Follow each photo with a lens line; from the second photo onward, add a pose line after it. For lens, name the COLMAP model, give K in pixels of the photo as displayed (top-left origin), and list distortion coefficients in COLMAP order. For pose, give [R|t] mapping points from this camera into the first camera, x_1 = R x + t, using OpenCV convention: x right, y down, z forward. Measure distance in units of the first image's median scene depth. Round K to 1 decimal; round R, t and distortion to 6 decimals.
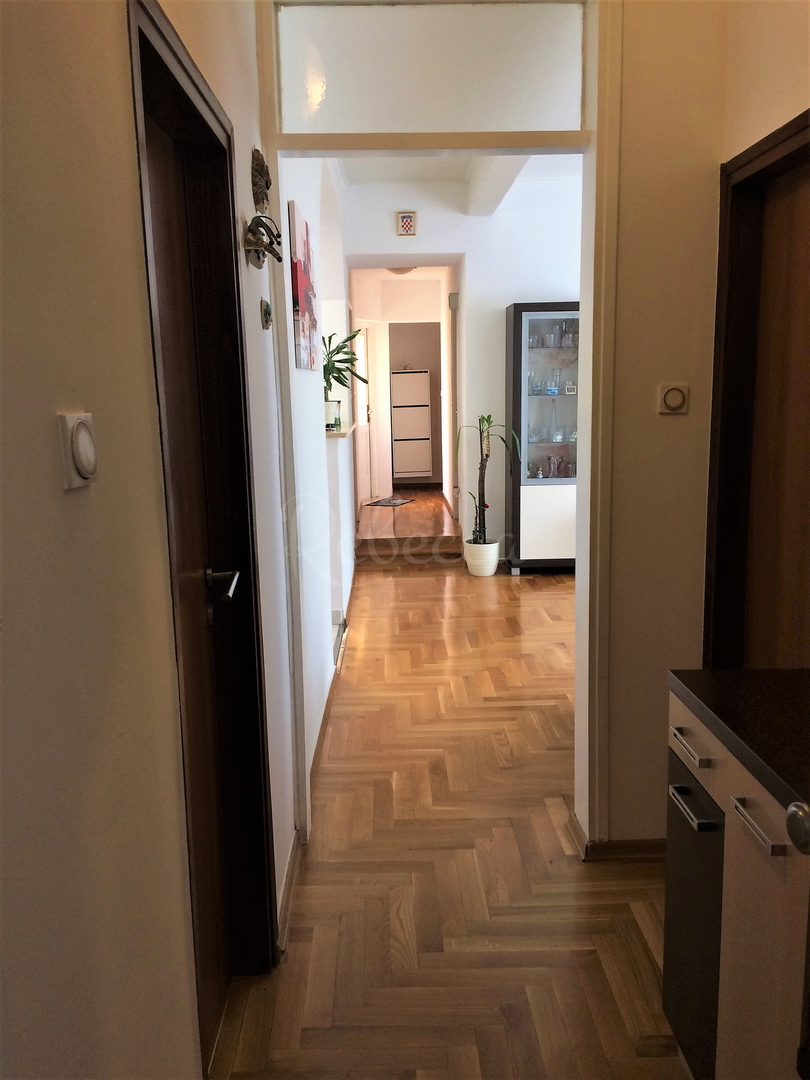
lens RADIAL K [[917.4, 0, 405.5], [0, 917.4, 539.7], [0, 0, 1]] dist [0.114157, -0.163792]
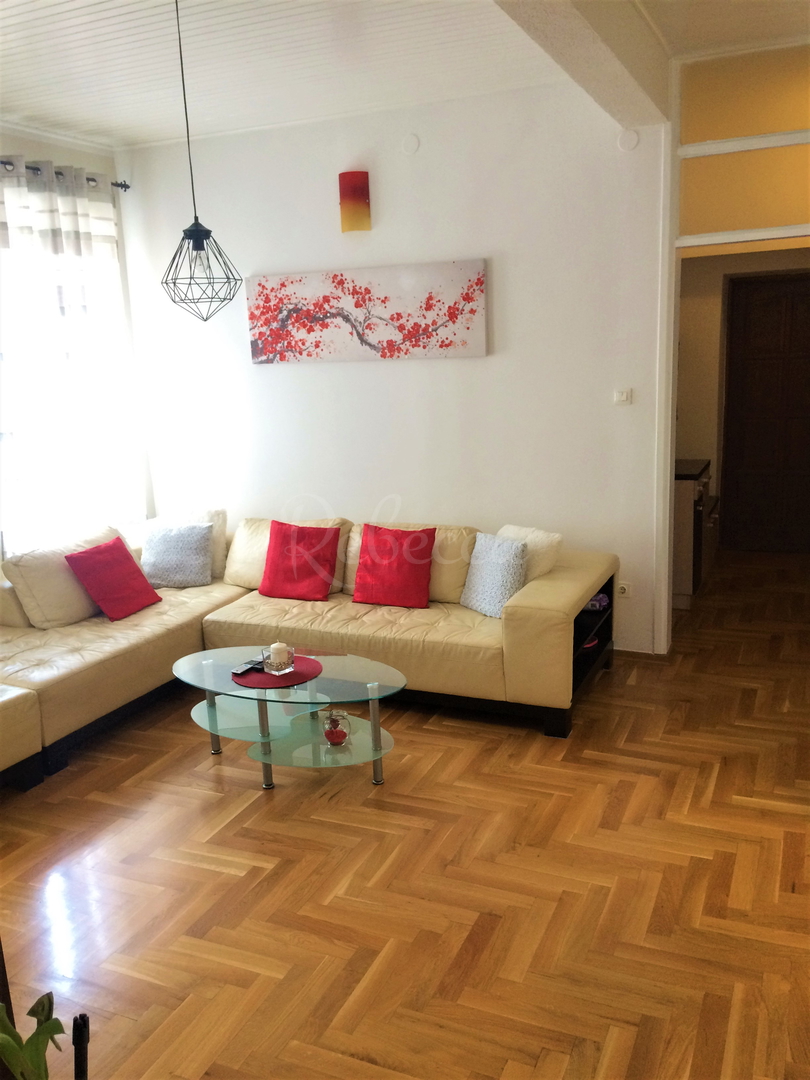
lens RADIAL K [[917.4, 0, 401.6], [0, 917.4, 550.6], [0, 0, 1]] dist [0.114157, -0.163792]
pose [[-0.902026, -0.031994, 0.430495, -0.038756], [0.133717, 0.927493, 0.349109, -0.215149], [-0.410450, 0.372470, -0.832344, 1.069707]]
